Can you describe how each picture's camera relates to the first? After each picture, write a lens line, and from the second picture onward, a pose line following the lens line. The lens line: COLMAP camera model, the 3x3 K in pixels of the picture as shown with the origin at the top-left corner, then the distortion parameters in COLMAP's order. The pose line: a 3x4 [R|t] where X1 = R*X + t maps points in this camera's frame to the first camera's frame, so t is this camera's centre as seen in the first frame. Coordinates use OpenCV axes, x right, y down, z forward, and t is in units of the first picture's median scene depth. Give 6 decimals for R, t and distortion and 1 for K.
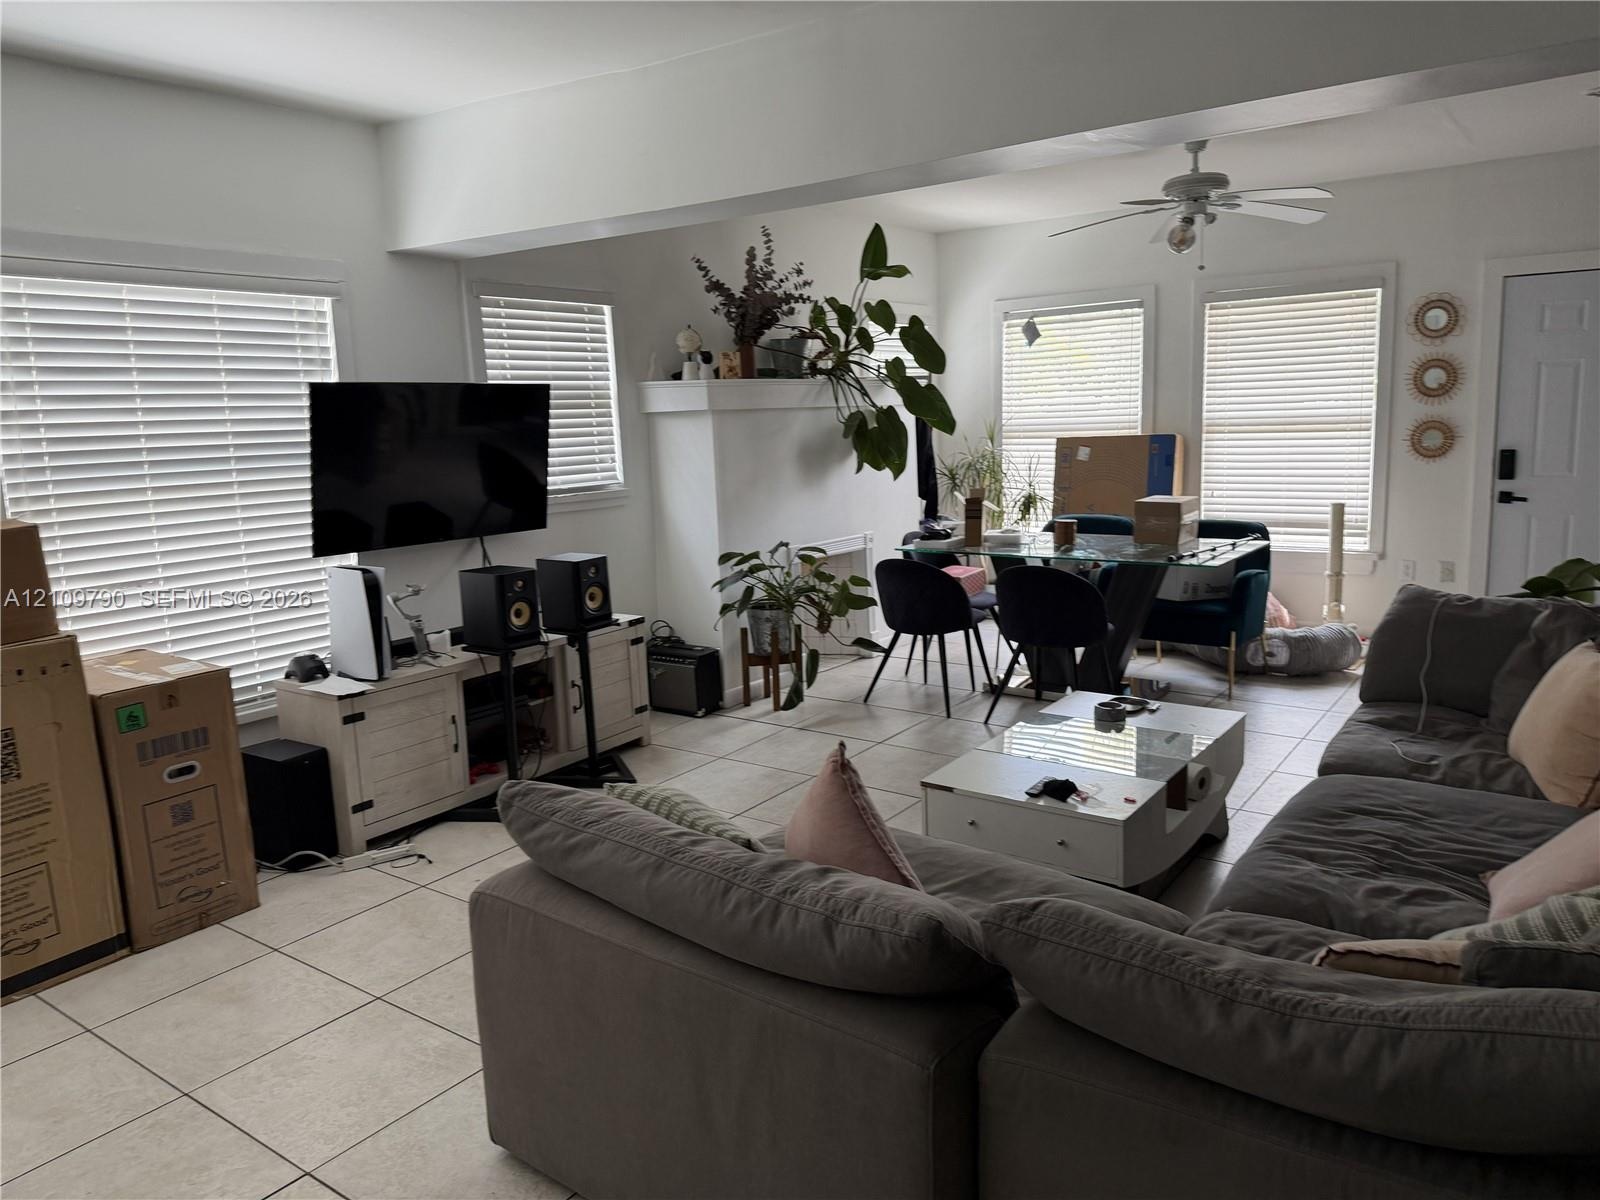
lens RADIAL K [[1118.9, 0, 783.7], [0, 1118.9, 592.5], [0, 0, 1]] dist [0.087756, -0.128239]
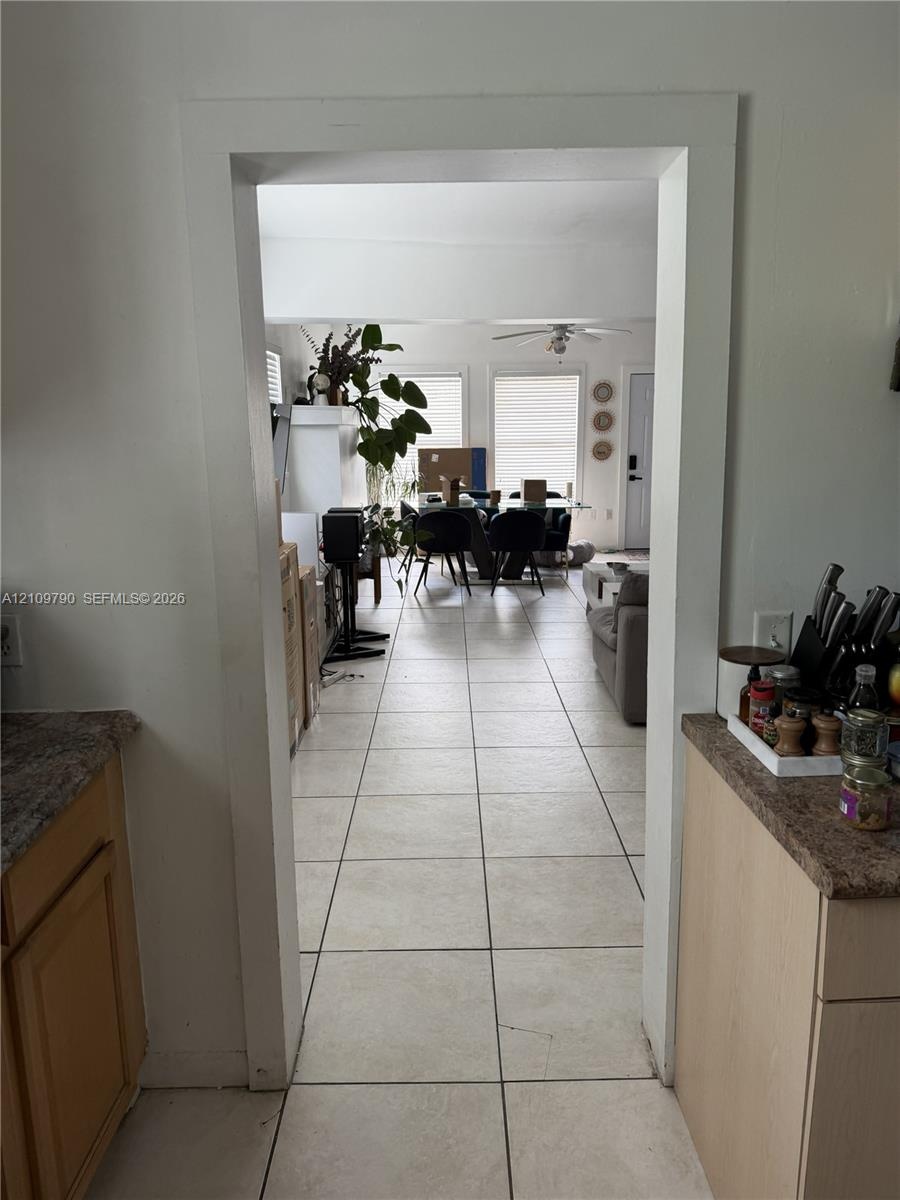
lens RADIAL K [[839.2, 0, 443.7], [0, 839.2, 601.0], [0, 0, 1]] dist [0.087756, -0.128239]
pose [[0.804303, -0.091671, 0.587106, -0.752177], [0.075306, 0.995787, 0.052317, 0.046631], [-0.589428, 0.002134, 0.807818, -0.104823]]
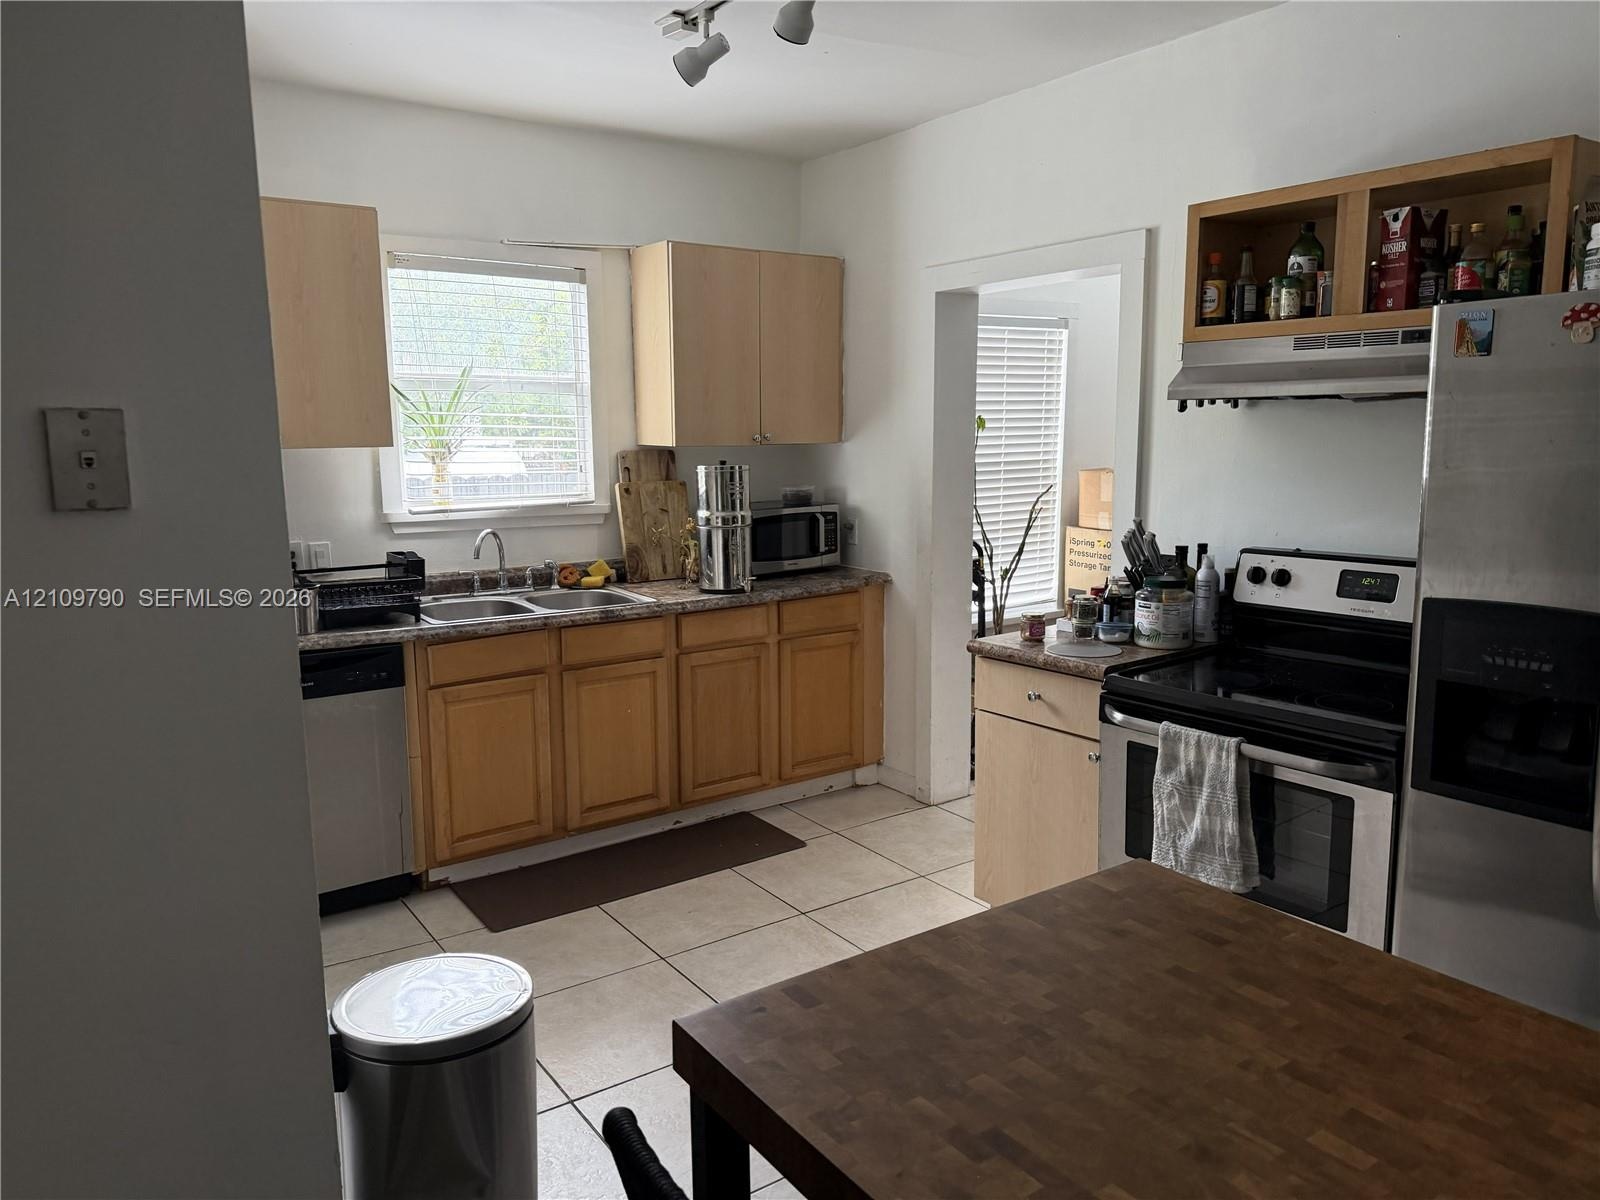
lens RADIAL K [[1118.9, 0, 795.7], [0, 1118.9, 627.8], [0, 0, 1]] dist [0.087756, -0.128239]
pose [[0.943808, 0.086609, -0.318945, -0.415272], [-0.075828, 0.996055, 0.046091, 0.112103], [0.321679, -0.019317, 0.946652, -0.655114]]
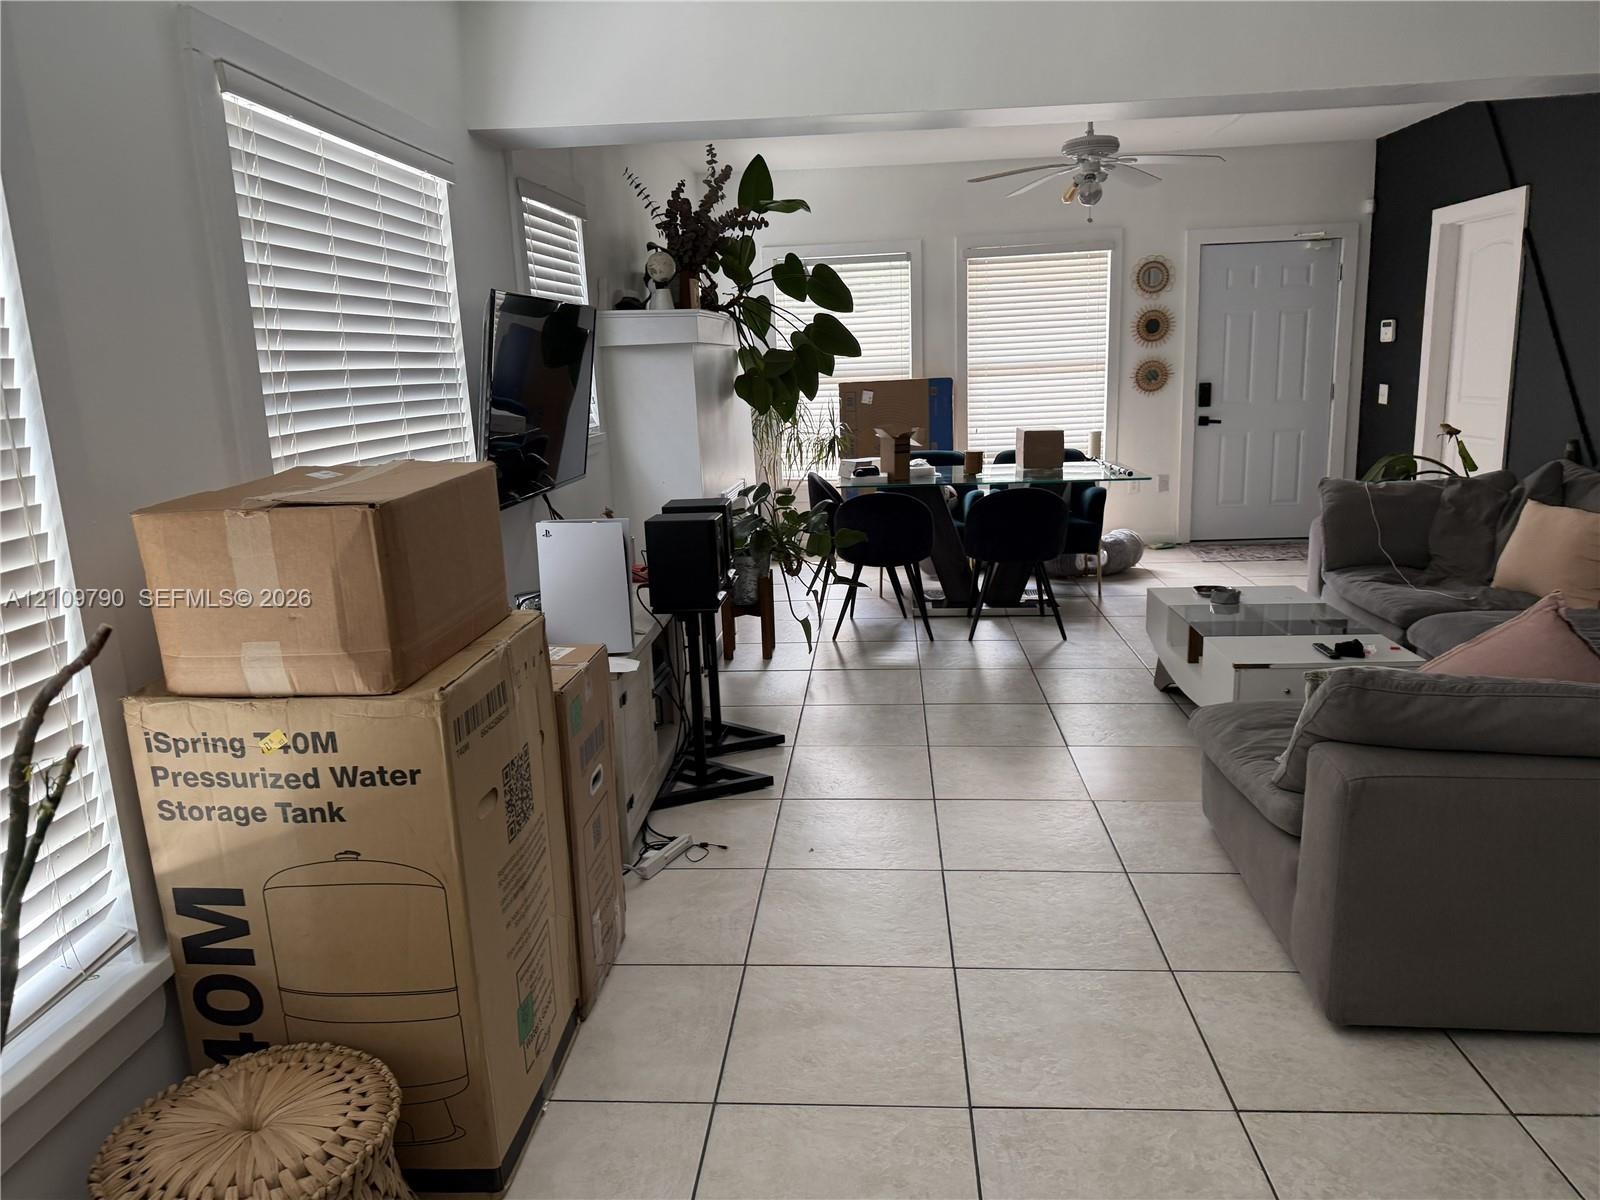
lens RADIAL K [[1118.9, 0, 782.8], [0, 1118.9, 617.4], [0, 0, 1]] dist [0.087756, -0.128239]
pose [[0.851599, -0.115364, 0.511342, -0.541224], [0.091921, 0.993232, 0.070997, 0.001945], [-0.516072, -0.013458, 0.856439, 0.182184]]
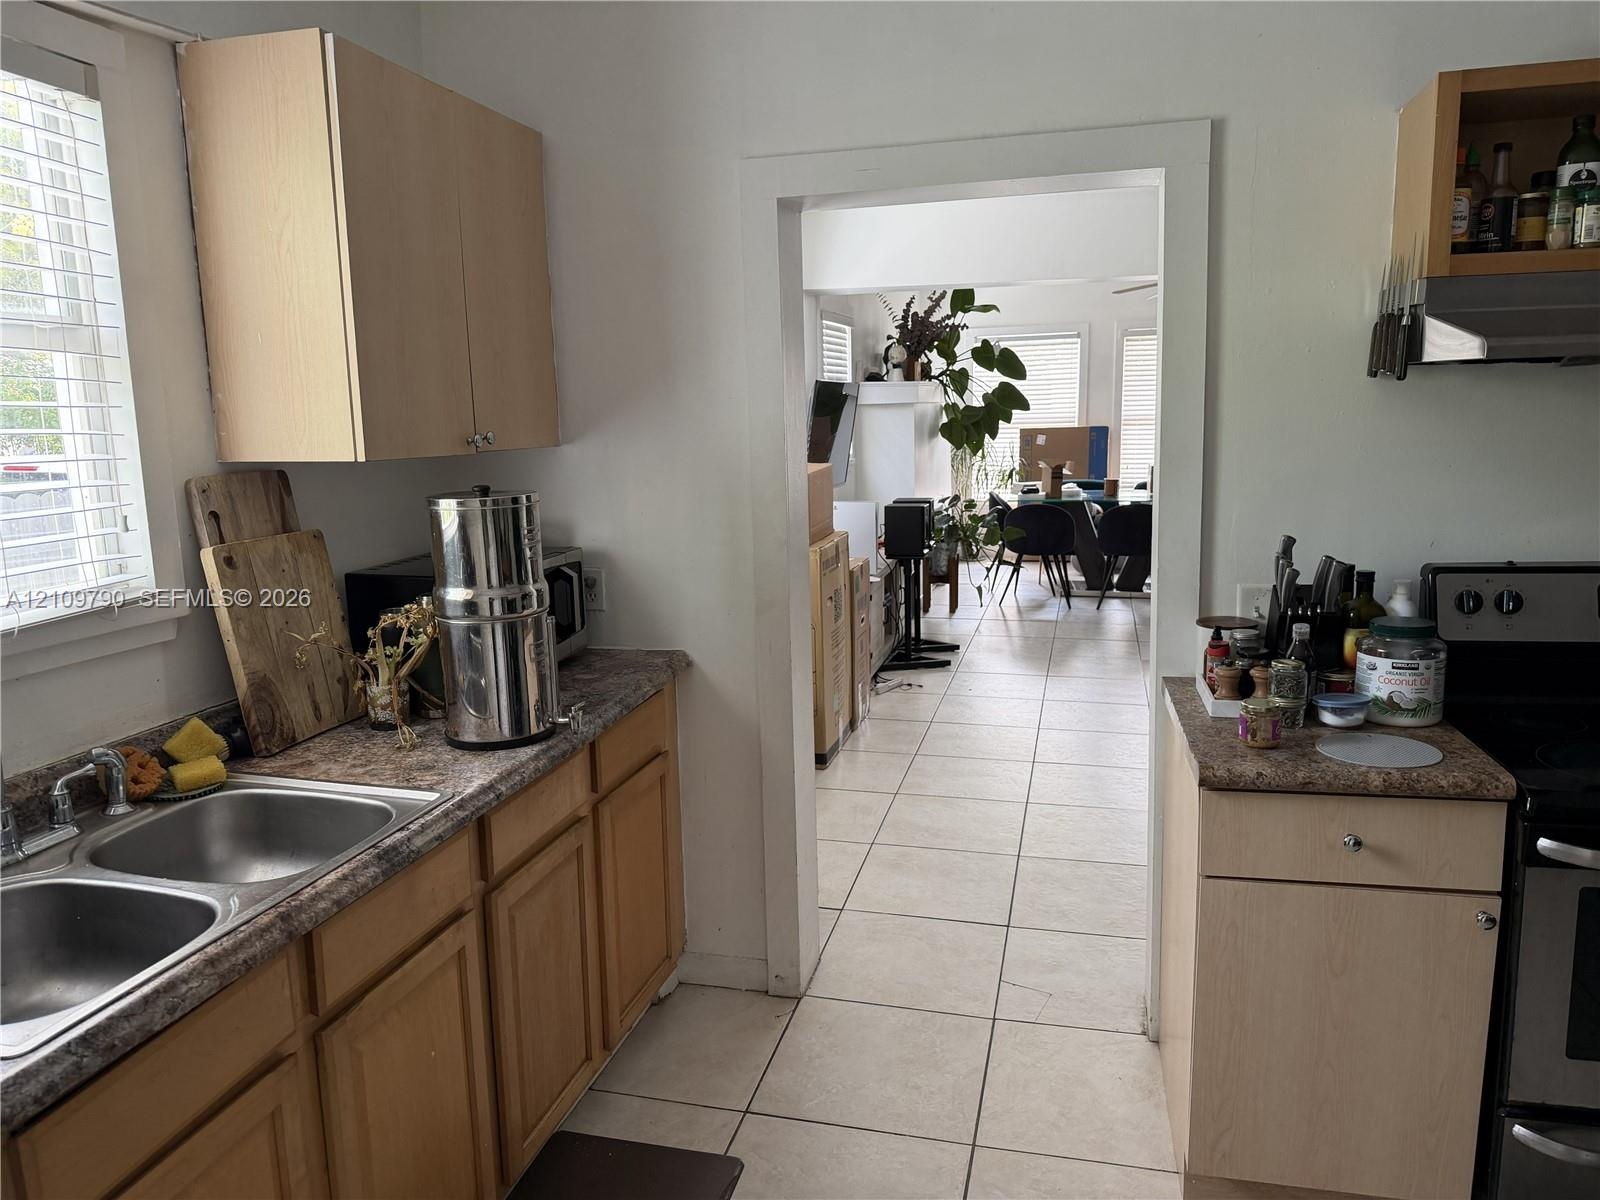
lens RADIAL K [[1118.9, 0, 778.0], [0, 1118.9, 618.6], [0, 0, 1]] dist [0.087756, -0.128239]
pose [[0.932857, -0.053539, 0.356247, -0.813509], [0.047889, 0.998548, 0.024667, 0.073229], [-0.357050, -0.005950, 0.934066, -0.298489]]
